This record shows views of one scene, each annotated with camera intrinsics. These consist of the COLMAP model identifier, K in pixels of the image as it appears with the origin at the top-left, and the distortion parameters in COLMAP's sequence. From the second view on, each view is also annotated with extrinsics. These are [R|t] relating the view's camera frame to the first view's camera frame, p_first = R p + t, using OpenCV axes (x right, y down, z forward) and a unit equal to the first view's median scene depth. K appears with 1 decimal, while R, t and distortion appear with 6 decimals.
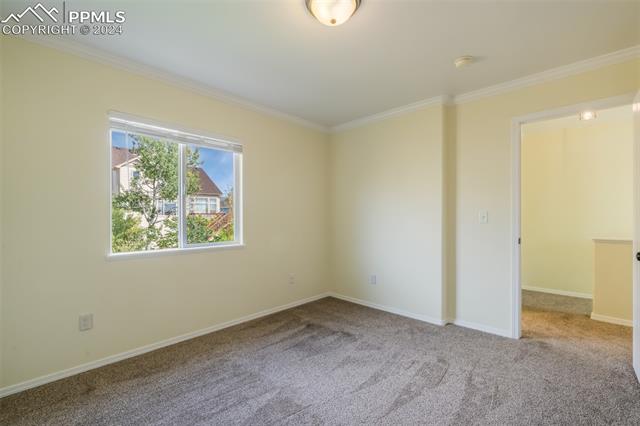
lens RADIAL K [[285.1, 0, 317.9], [0, 285.1, 219.2], [0, 0, 1]] dist [0.001167, -0.000014]
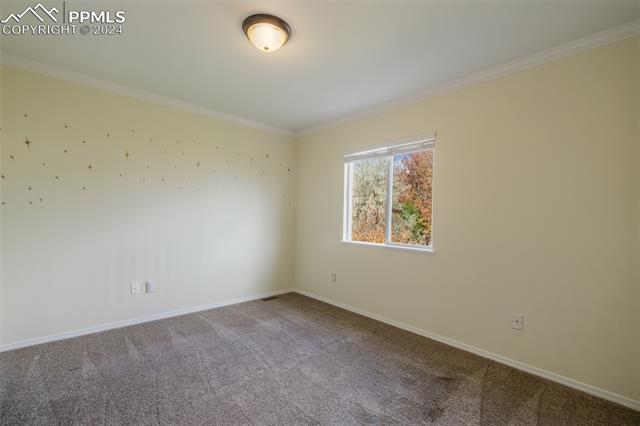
lens RADIAL K [[285.1, 0, 317.9], [0, 285.1, 219.2], [0, 0, 1]] dist [0.001167, -0.000014]
pose [[-0.072595, 0.009224, -0.997319, 0.744048], [-0.029348, 0.999504, 0.011380, -0.010162], [0.996930, 0.030096, -0.072289, 0.810967]]
